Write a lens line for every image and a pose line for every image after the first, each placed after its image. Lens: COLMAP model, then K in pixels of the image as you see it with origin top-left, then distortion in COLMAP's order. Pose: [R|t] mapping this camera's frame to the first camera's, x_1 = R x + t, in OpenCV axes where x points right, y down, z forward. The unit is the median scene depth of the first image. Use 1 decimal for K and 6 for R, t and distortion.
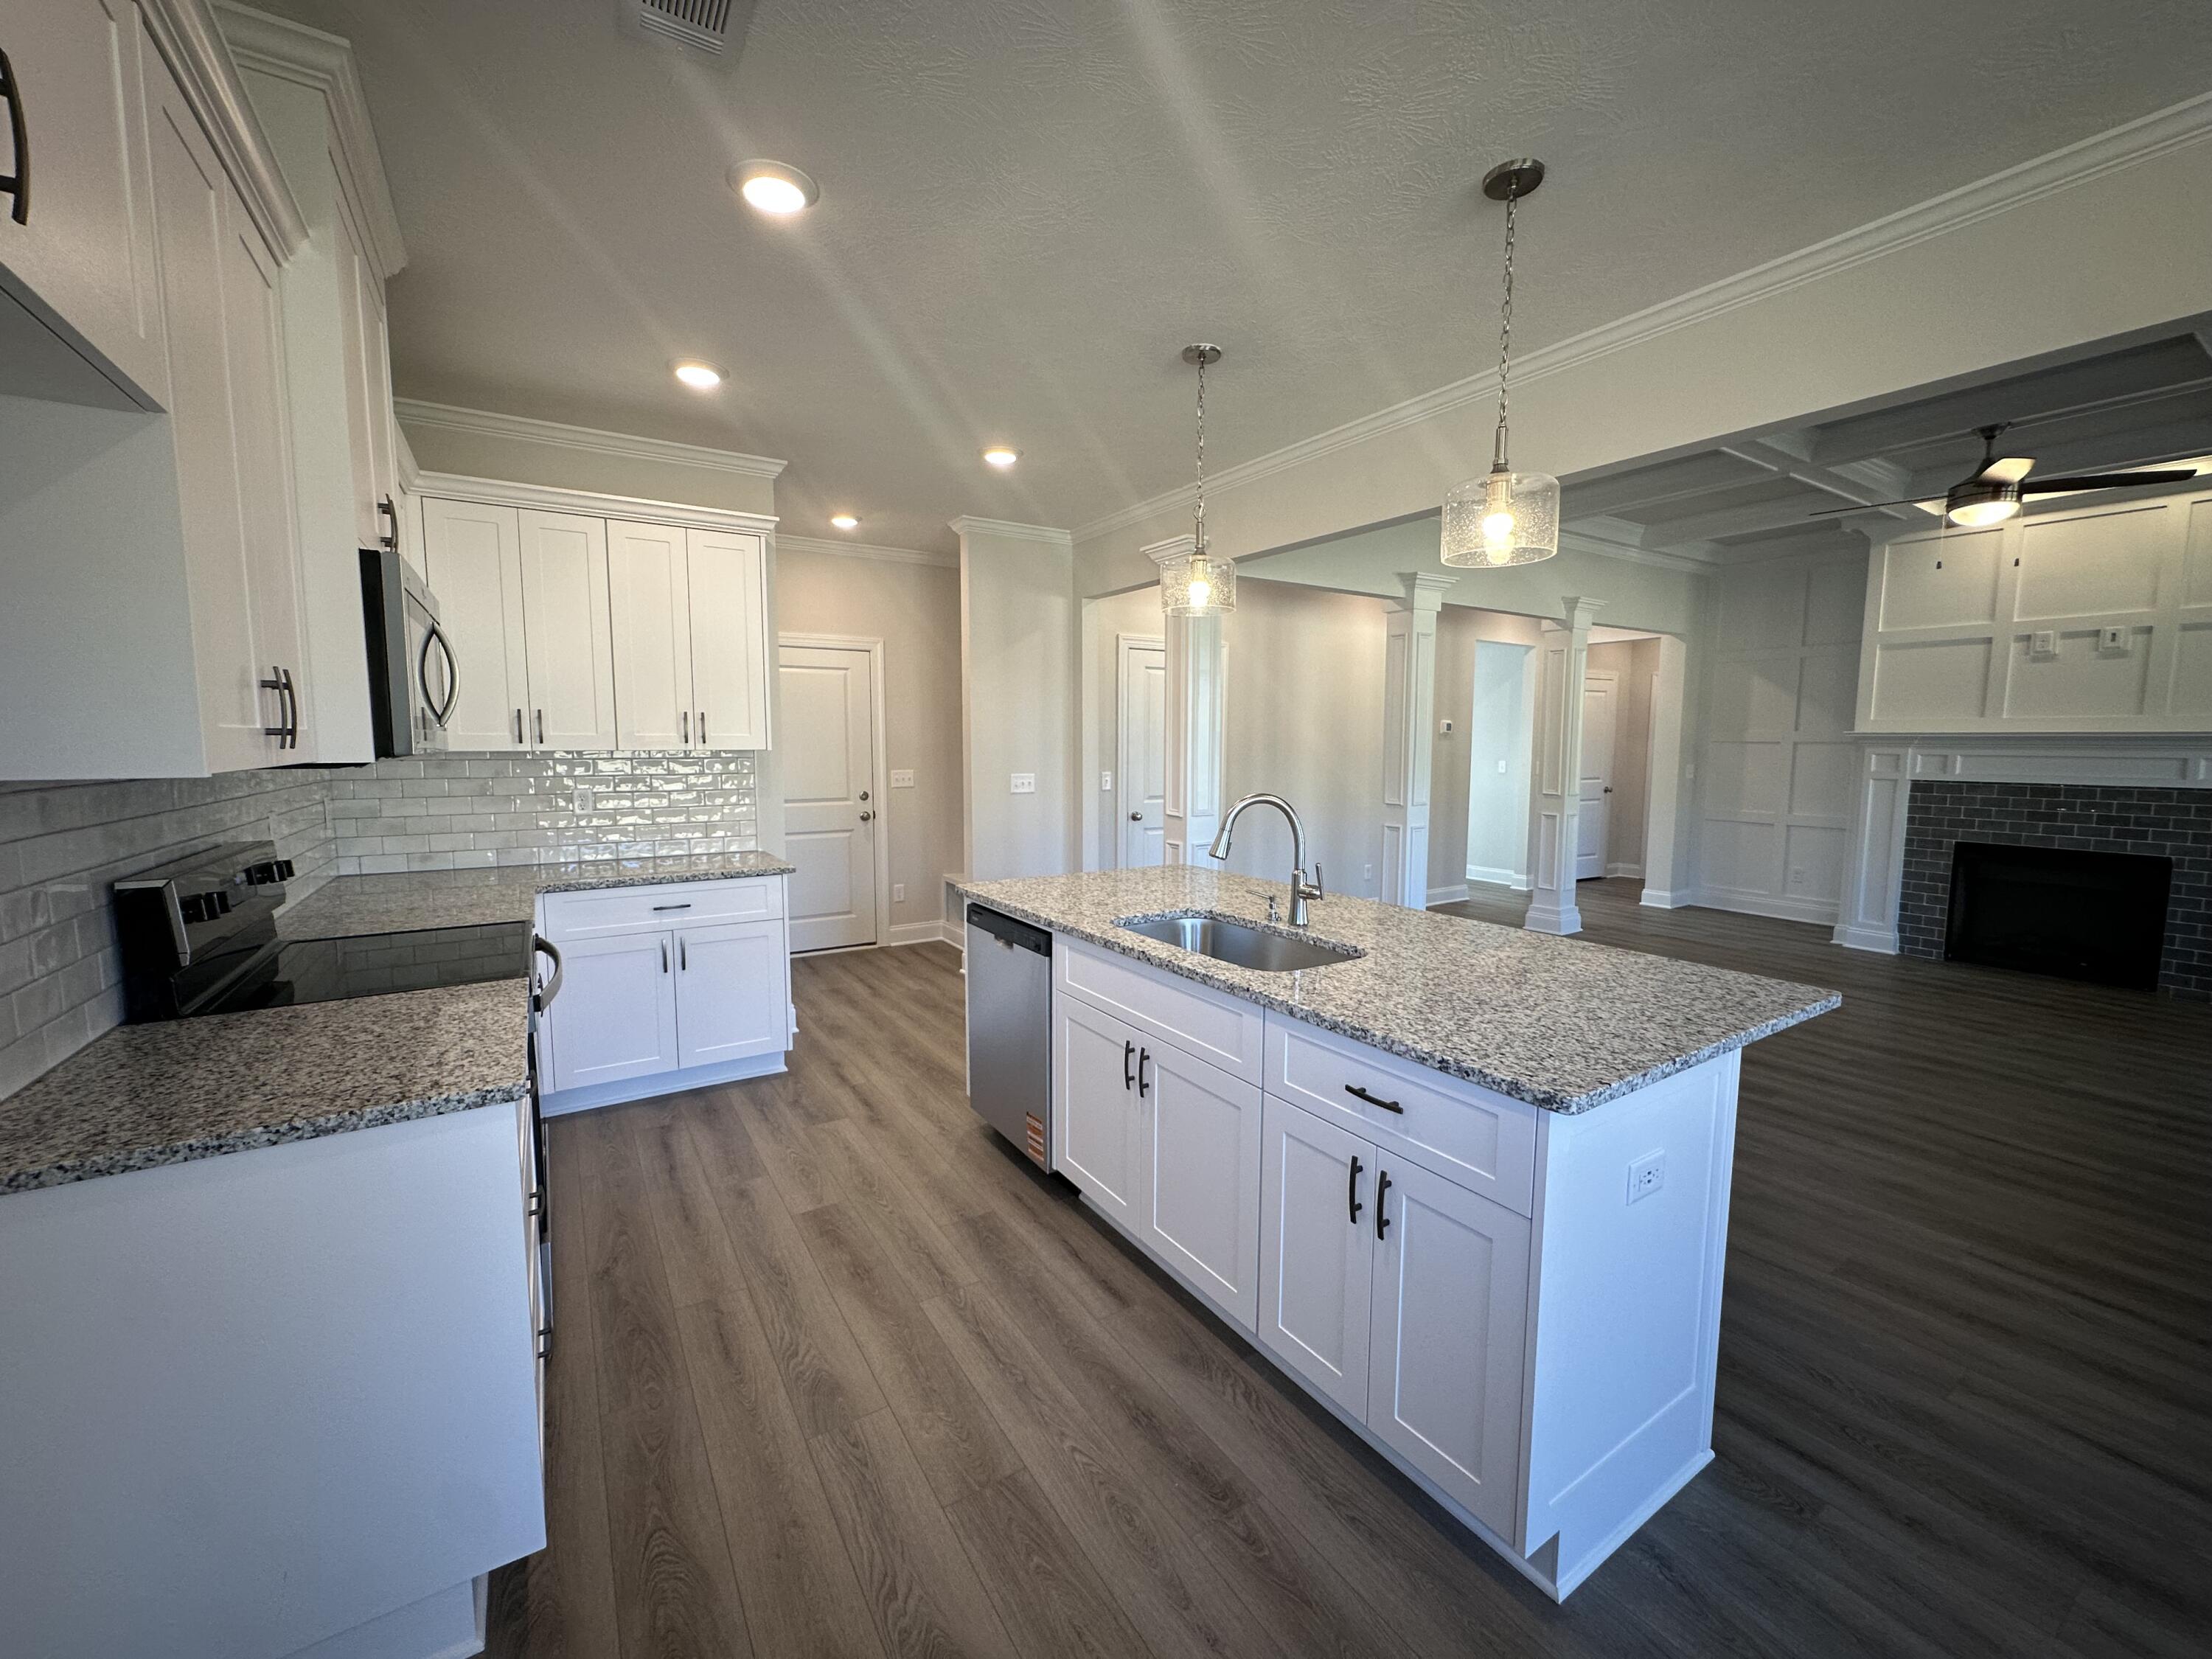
lens RADIAL K [[882.8, 0, 1106.7], [0, 882.8, 825.3], [0, 0, 1]] dist [-0.001960, 0.000634]
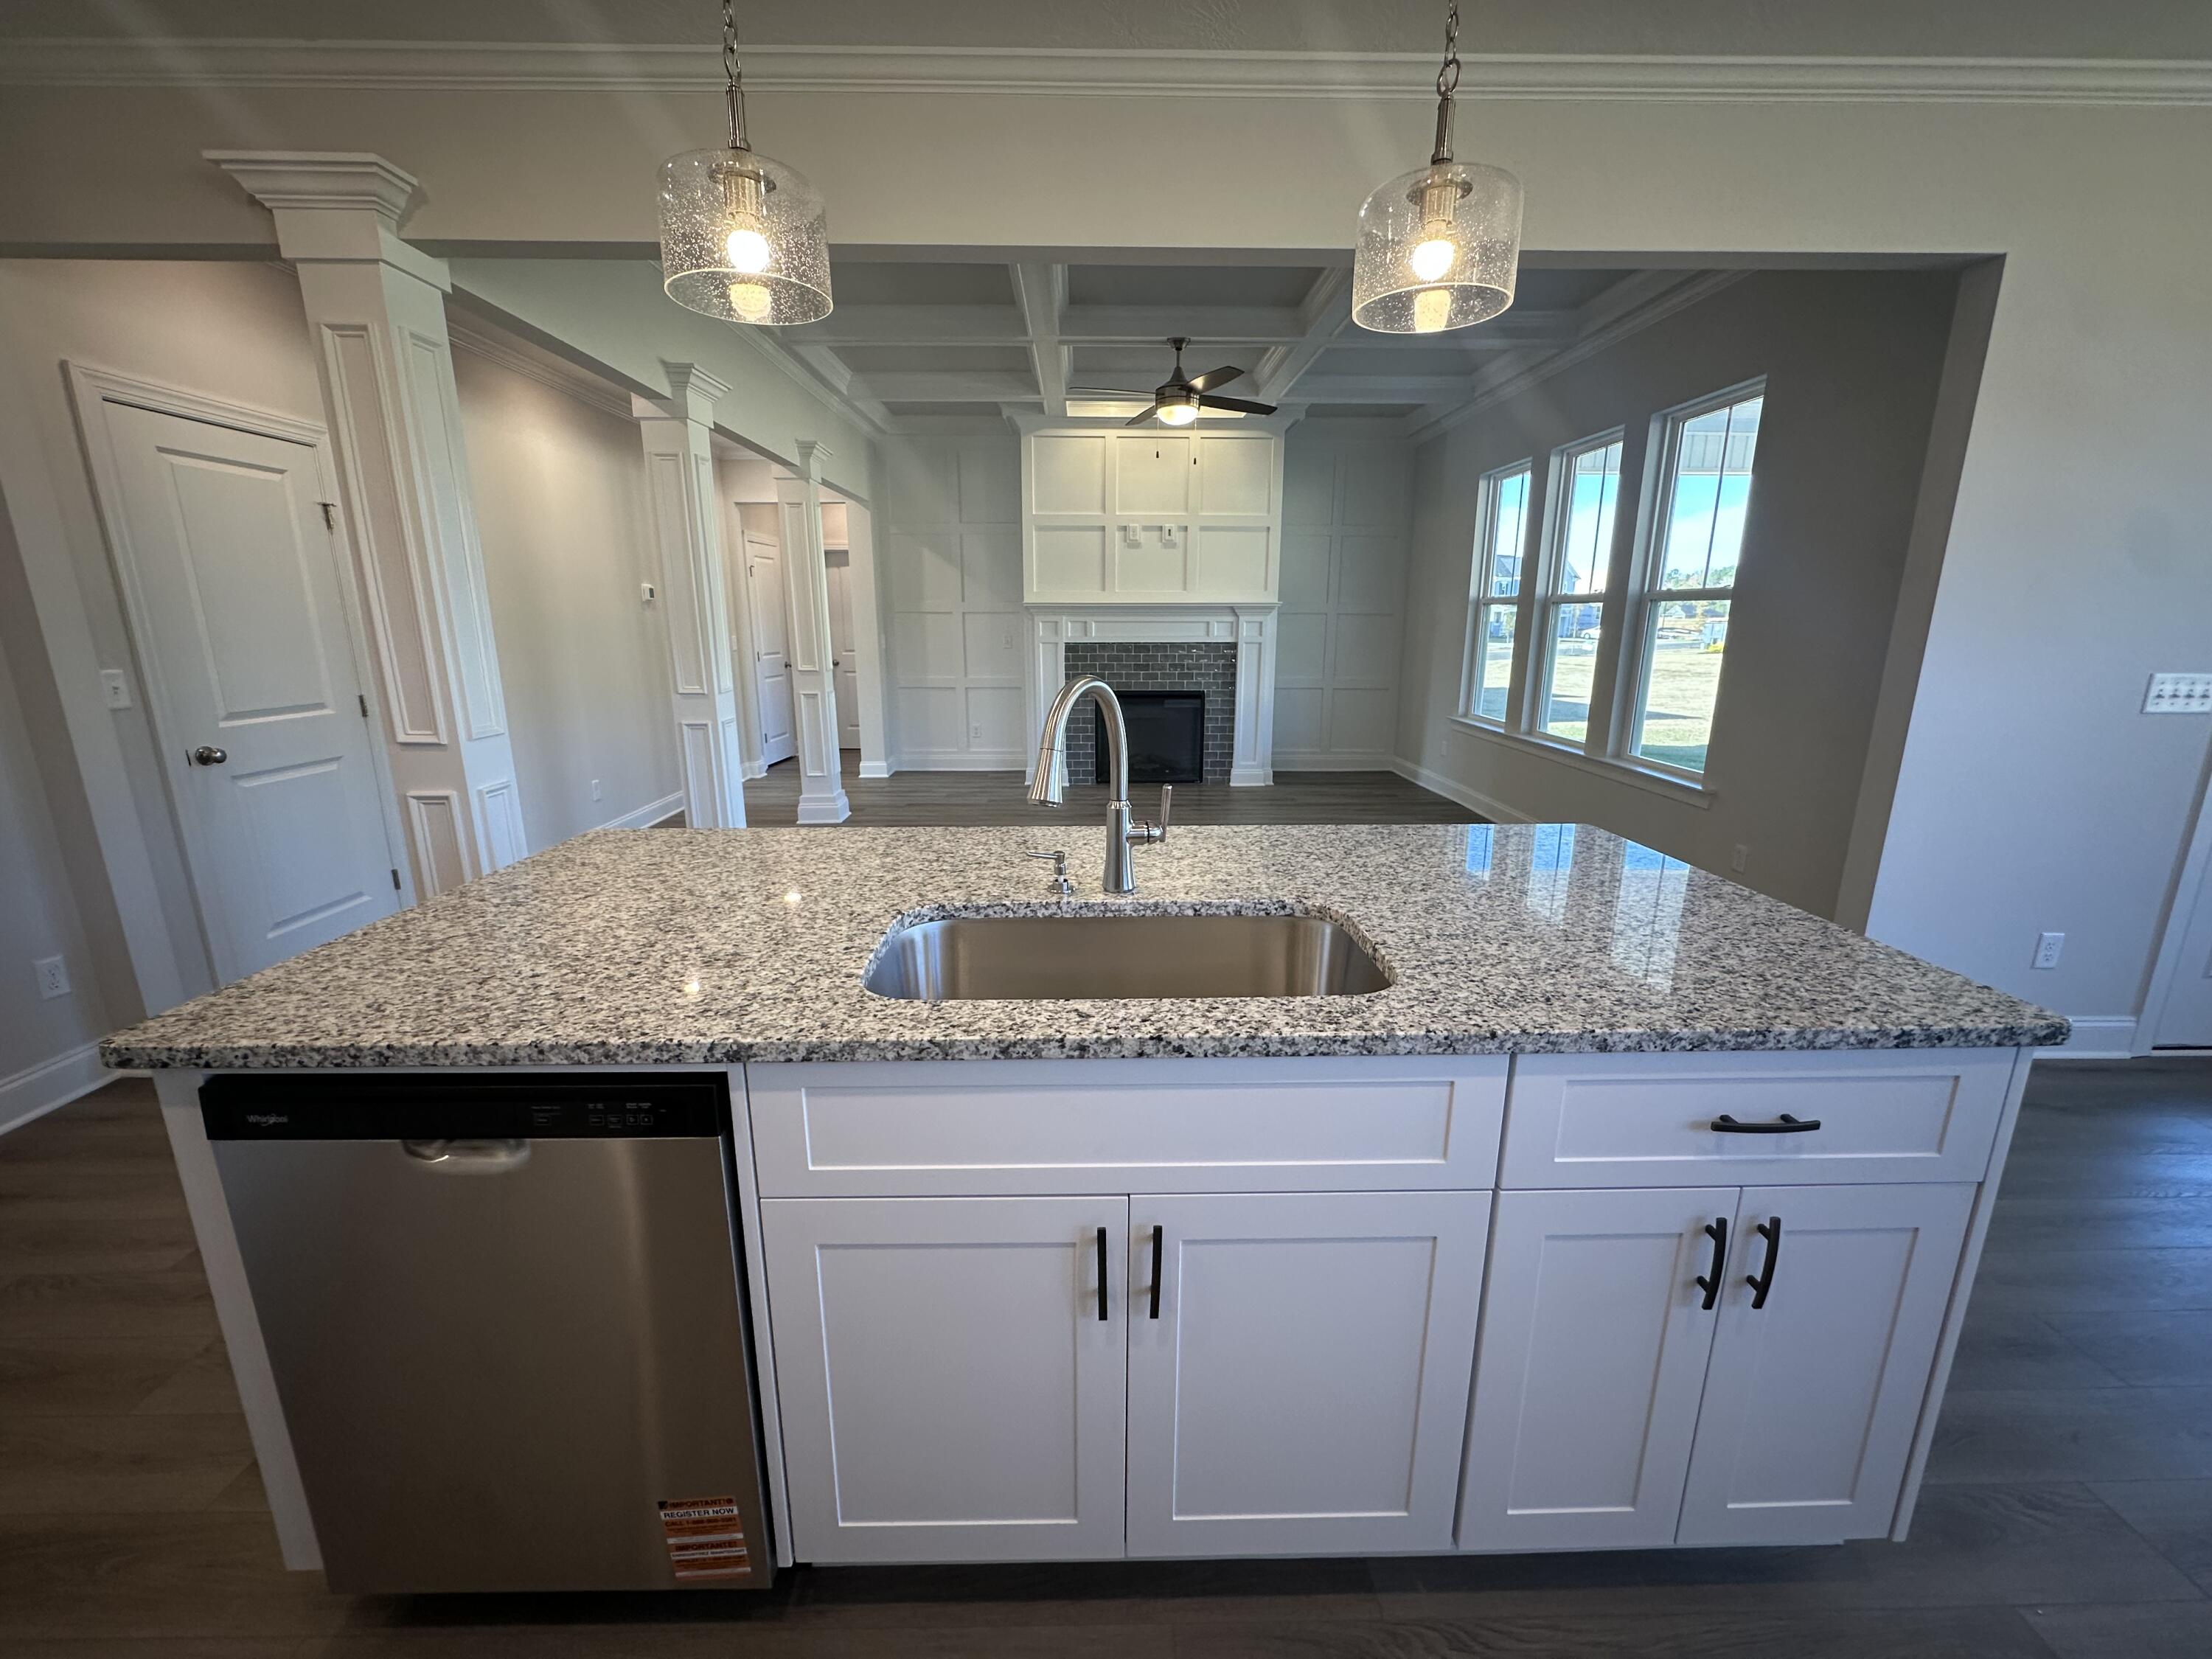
lens RADIAL K [[882.8, 0, 1103.3], [0, 882.8, 826.7], [0, 0, 1]] dist [-0.001960, 0.000634]
pose [[0.525644, -0.198754, 0.827161, -0.157200], [0.085930, 0.979756, 0.180814, -0.022962], [-0.846354, -0.023966, 0.532082, 0.375347]]
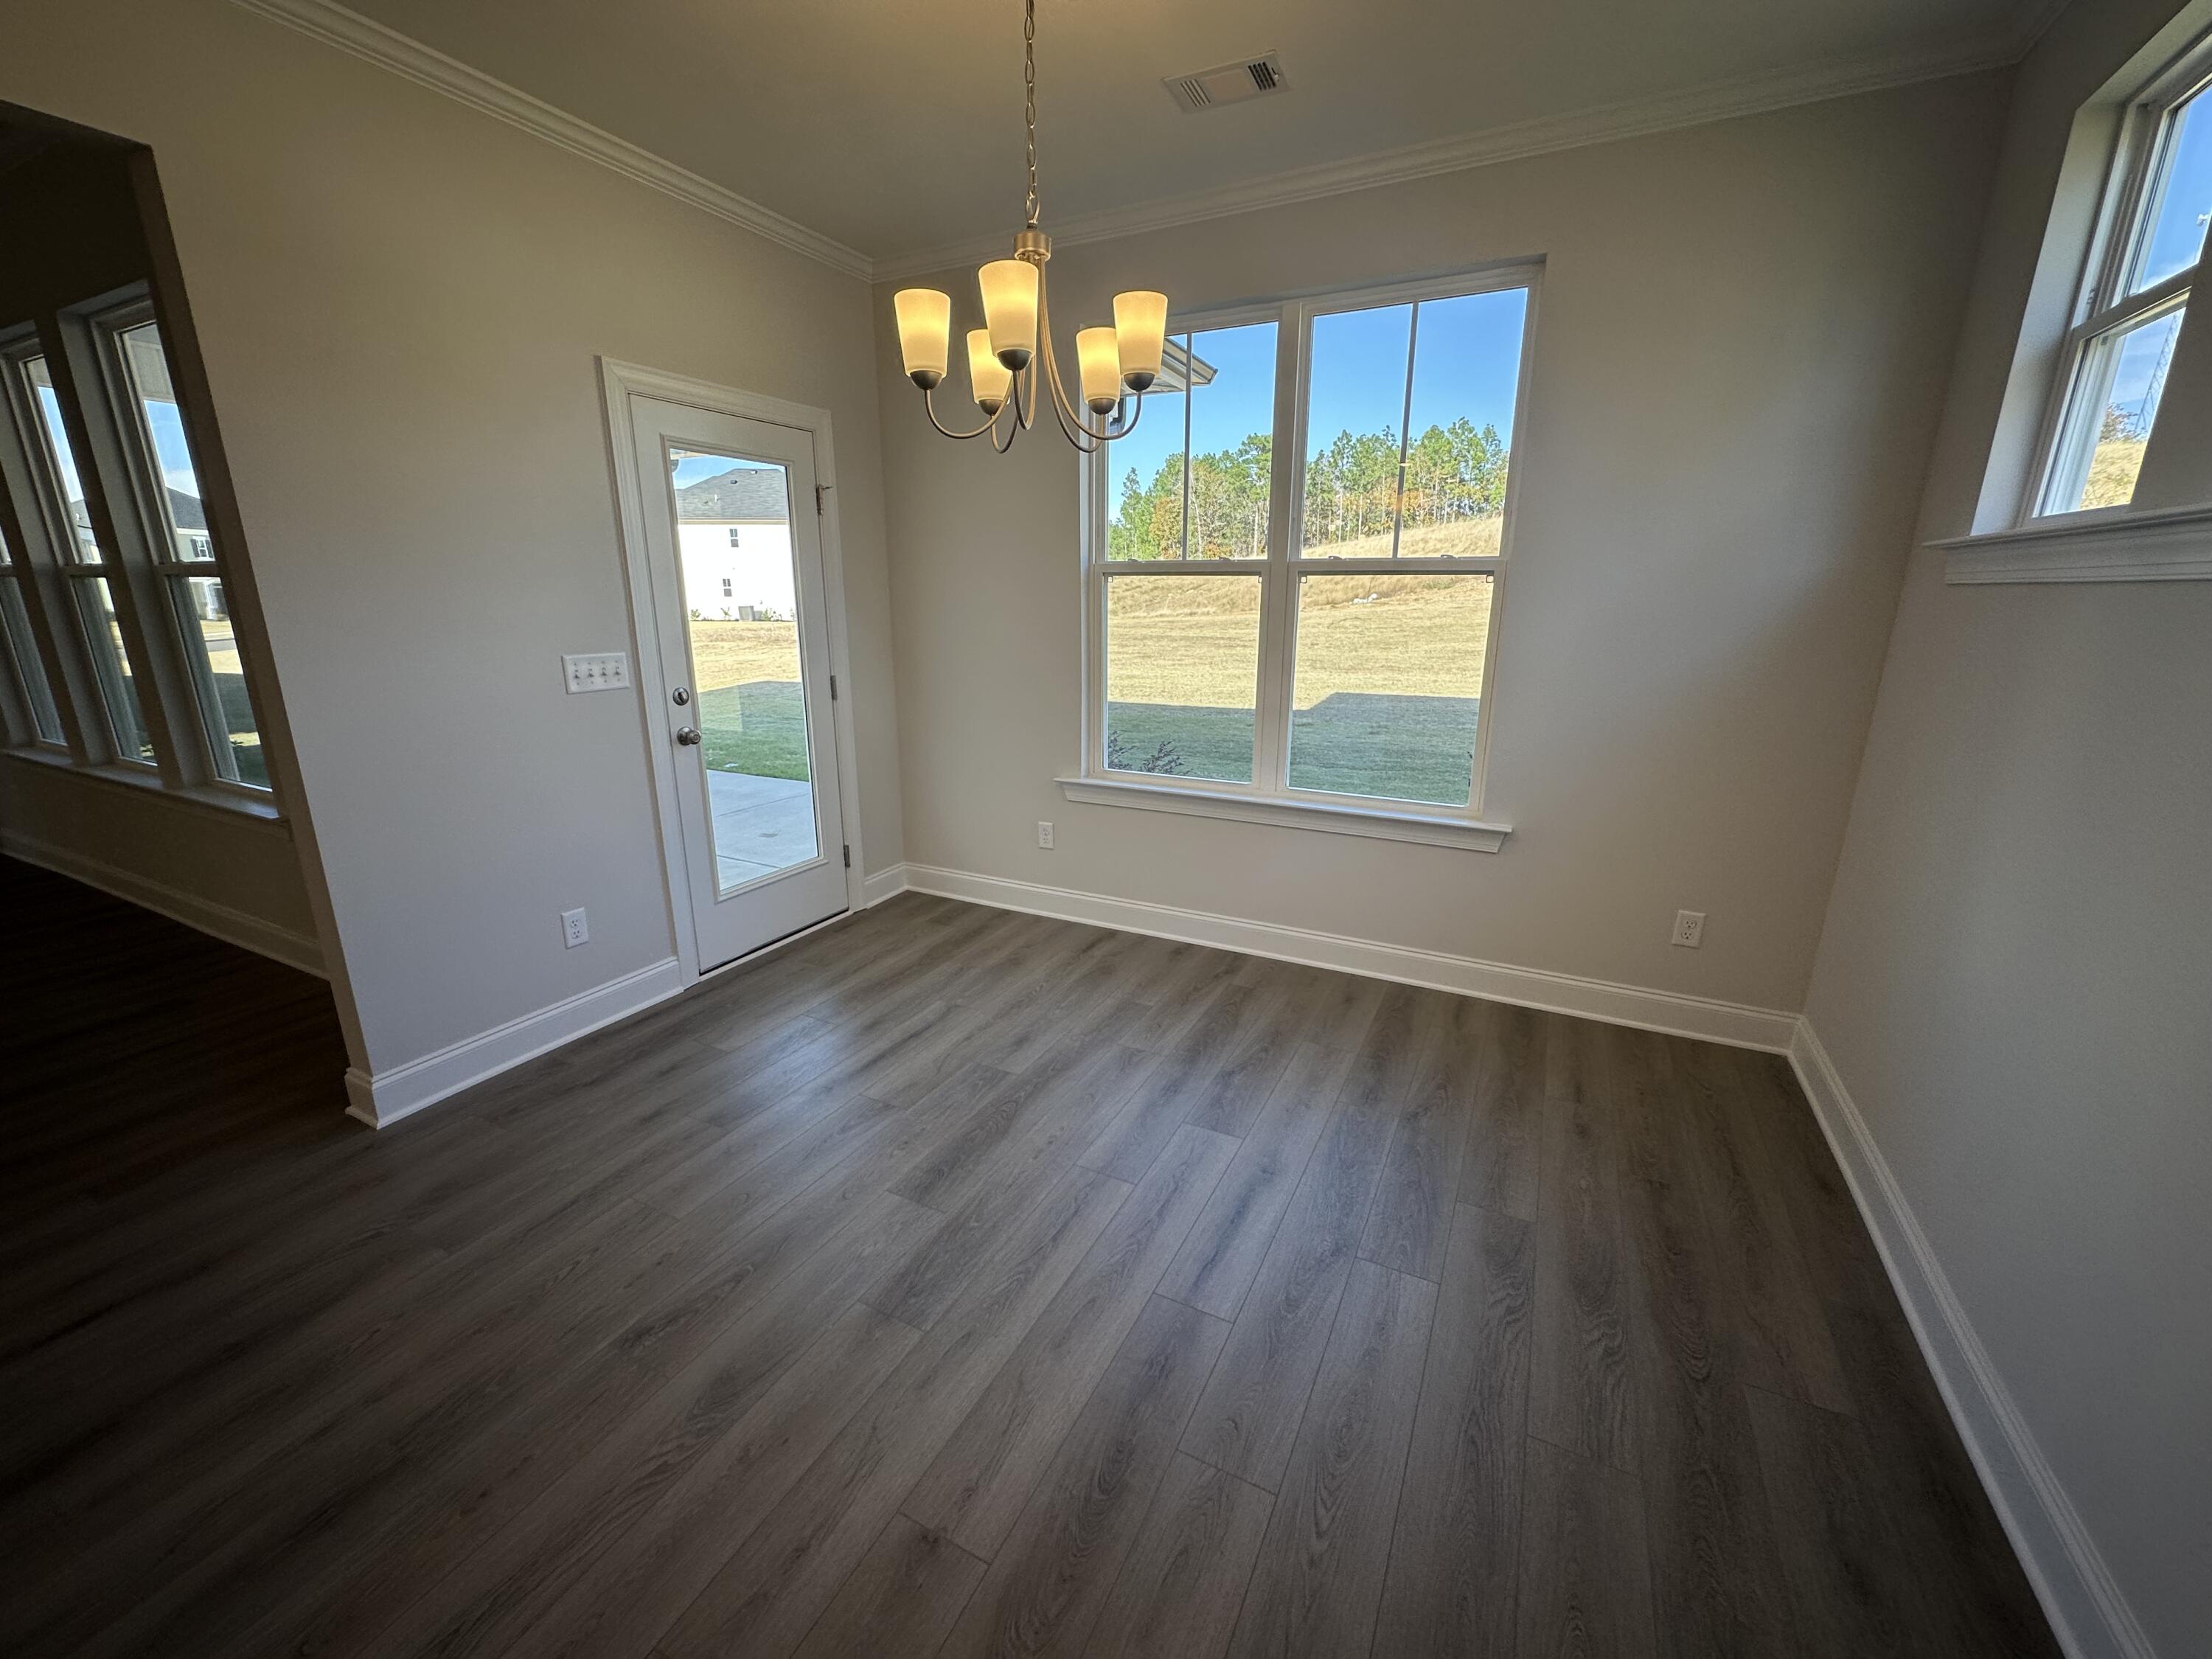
lens RADIAL K [[882.8, 0, 1102.8], [0, 882.8, 823.6], [0, 0, 1]] dist [-0.001960, 0.000634]
pose [[-0.511744, -0.218787, 0.830813, -0.109676], [0.082552, 0.950034, 0.301031, -0.015111], [-0.855163, 0.222636, -0.468113, 0.277161]]
